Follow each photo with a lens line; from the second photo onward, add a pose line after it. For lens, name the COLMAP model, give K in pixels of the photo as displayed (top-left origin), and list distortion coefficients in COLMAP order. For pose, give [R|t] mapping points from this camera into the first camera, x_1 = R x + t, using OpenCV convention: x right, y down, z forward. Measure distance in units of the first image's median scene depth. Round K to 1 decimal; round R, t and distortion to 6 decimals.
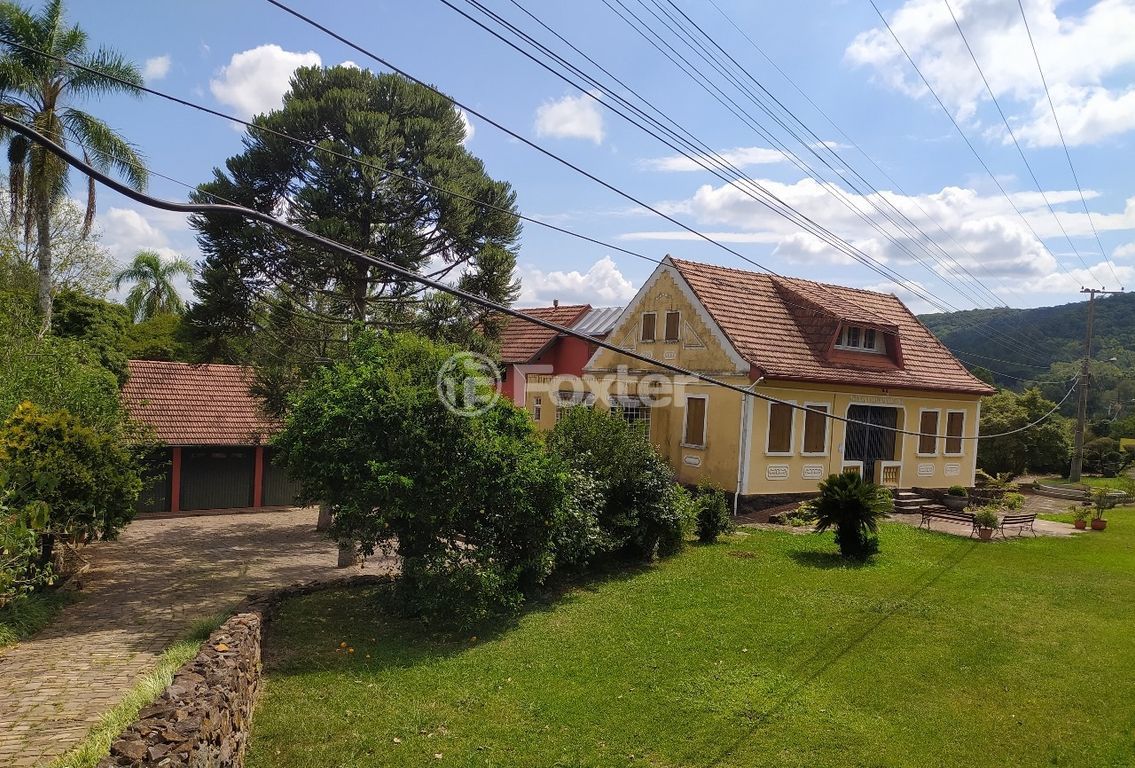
lens RADIAL K [[881.4, 0, 567.5], [0, 881.4, 384.0], [0, 0, 1]] dist [-0.018663, -0.005761]
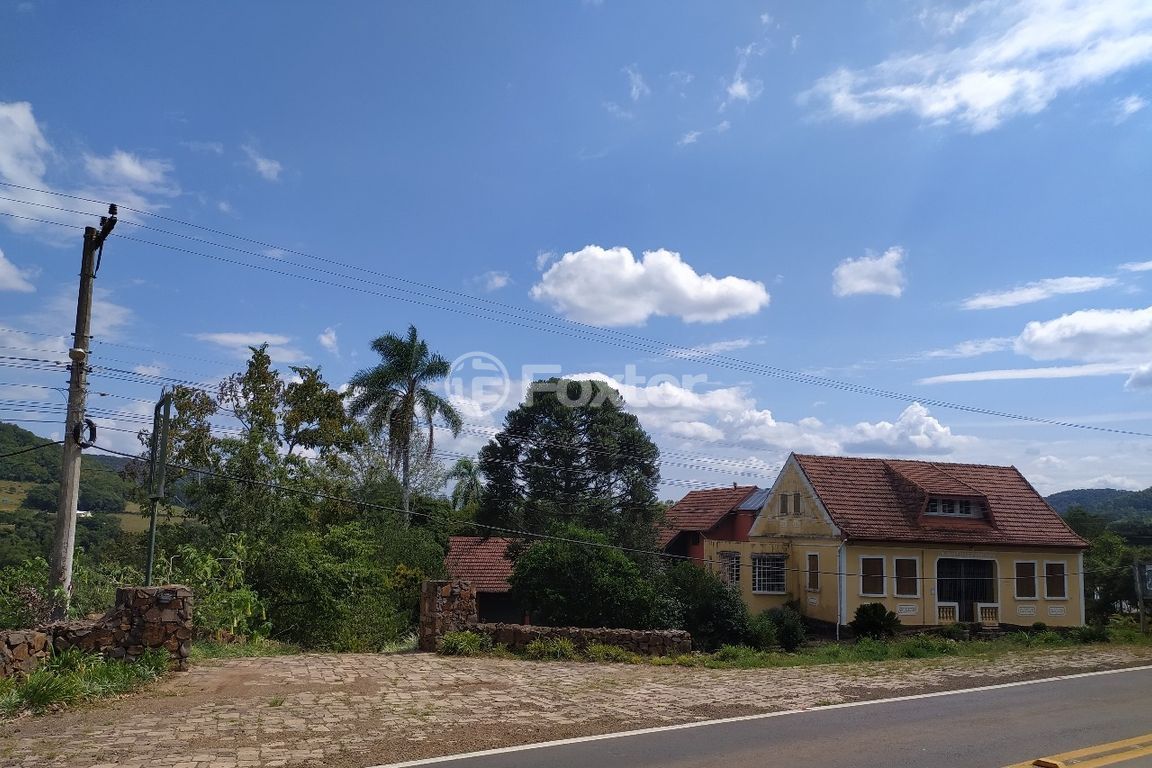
lens RADIAL K [[845.3, 0, 576.0], [0, 845.3, 384.0], [0, 0, 1]] dist [0.035915, -0.002825]
pose [[0.946706, -0.081871, -0.311520, 0.223916], [0.022978, 0.981859, -0.188214, -0.005150], [0.321278, 0.171026, 0.931413, -0.420930]]
